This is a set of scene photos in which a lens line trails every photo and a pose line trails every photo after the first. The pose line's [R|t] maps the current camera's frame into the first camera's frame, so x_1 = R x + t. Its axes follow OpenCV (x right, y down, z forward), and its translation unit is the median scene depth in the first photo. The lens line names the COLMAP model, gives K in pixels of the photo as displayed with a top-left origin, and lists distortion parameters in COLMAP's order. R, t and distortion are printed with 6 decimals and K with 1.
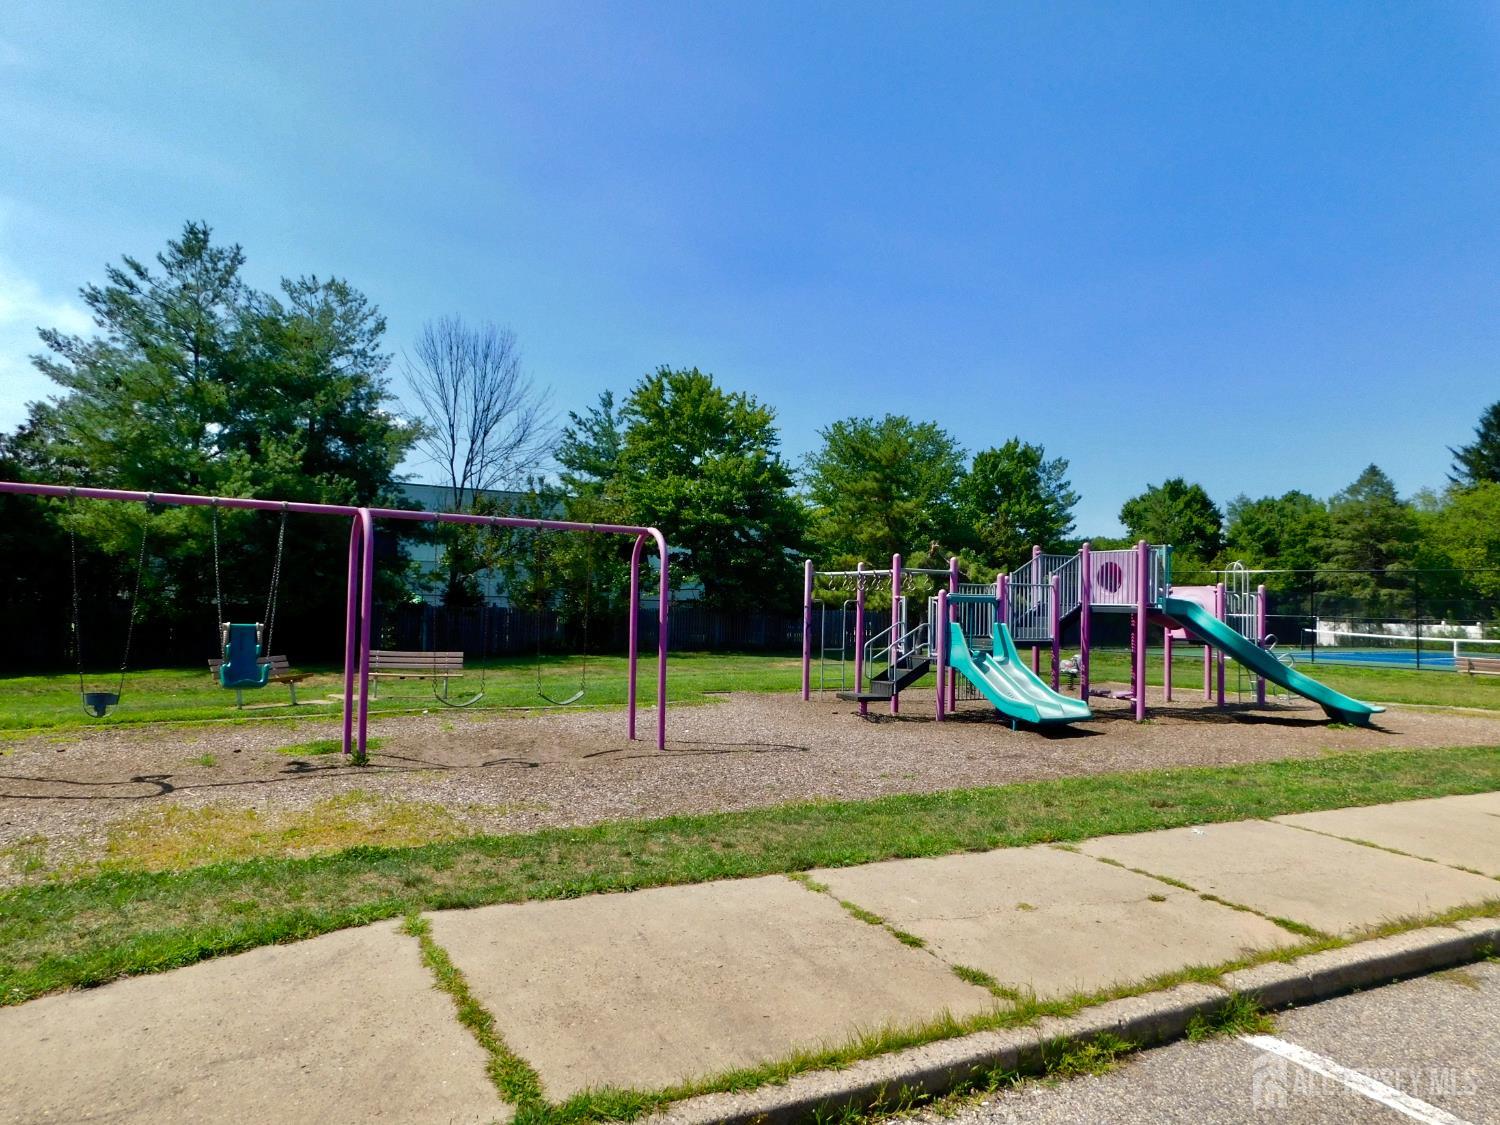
lens RADIAL K [[1001.5, 0, 744.4], [0, 1001.5, 560.7], [0, 0, 1]] dist [-0.057963, 0.049096]
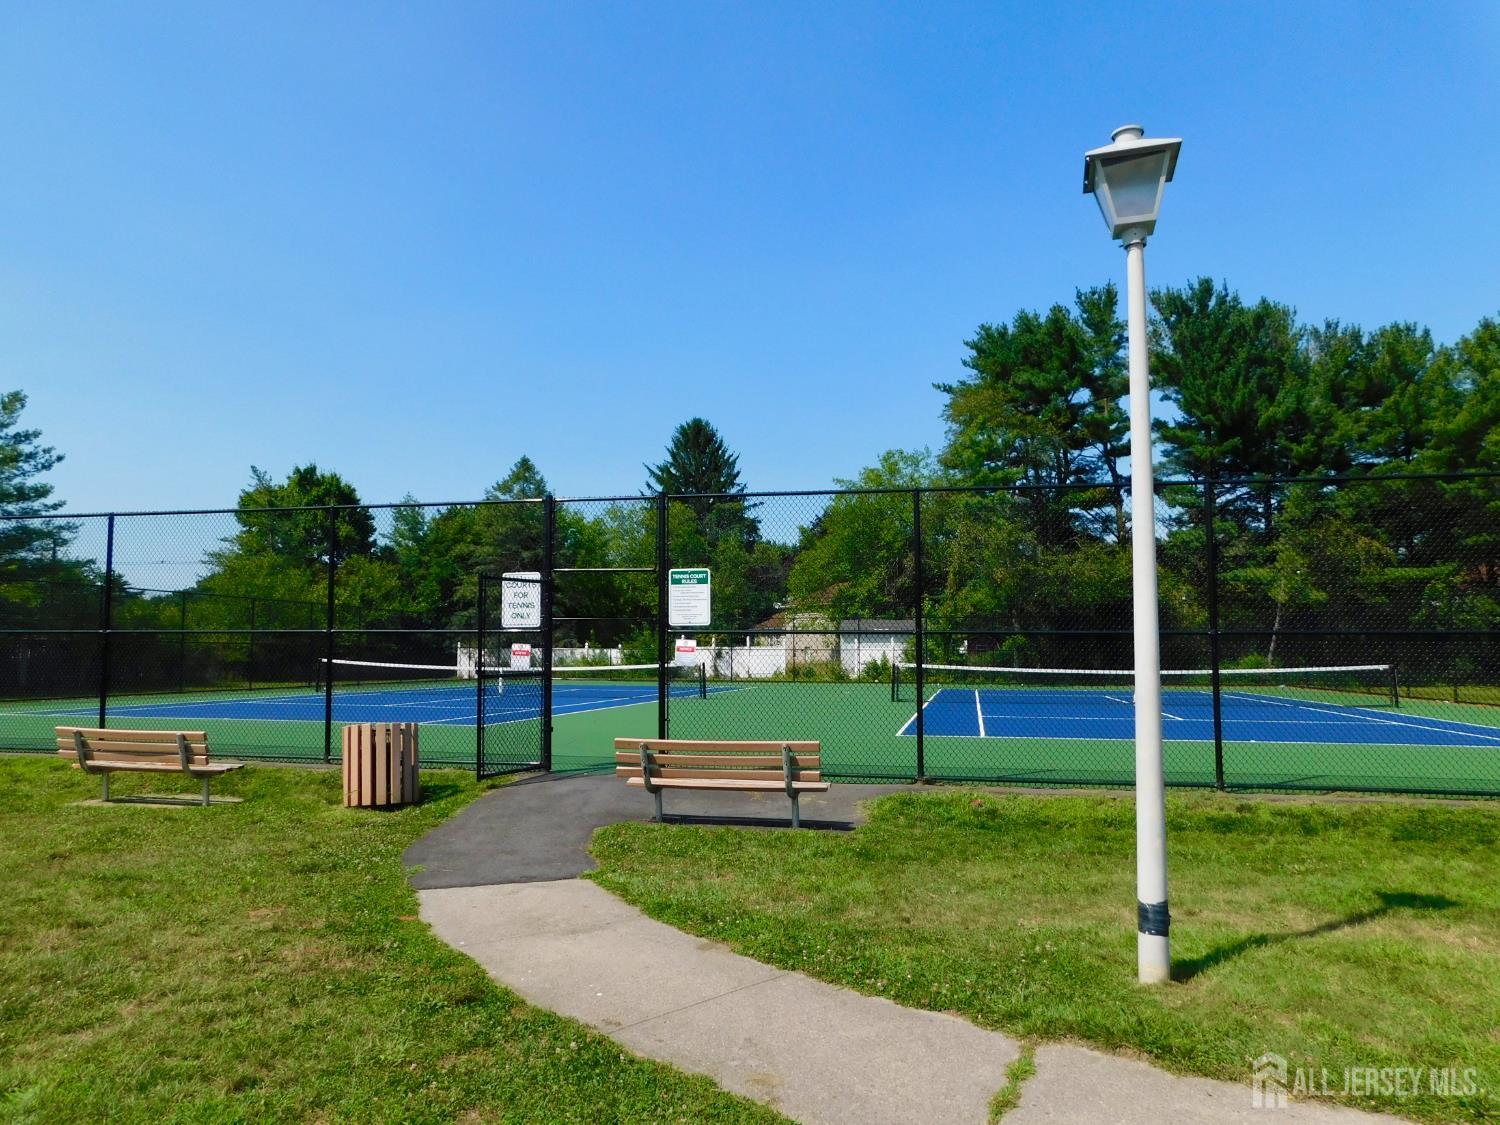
lens RADIAL K [[1001.5, 0, 749.0], [0, 1001.5, 559.5], [0, 0, 1]] dist [-0.057963, 0.049096]
pose [[0.795438, 0.026604, 0.605450, 0.290013], [-0.004241, 0.999256, -0.038336, 0.020364], [-0.606020, 0.027926, 0.794959, 0.228973]]
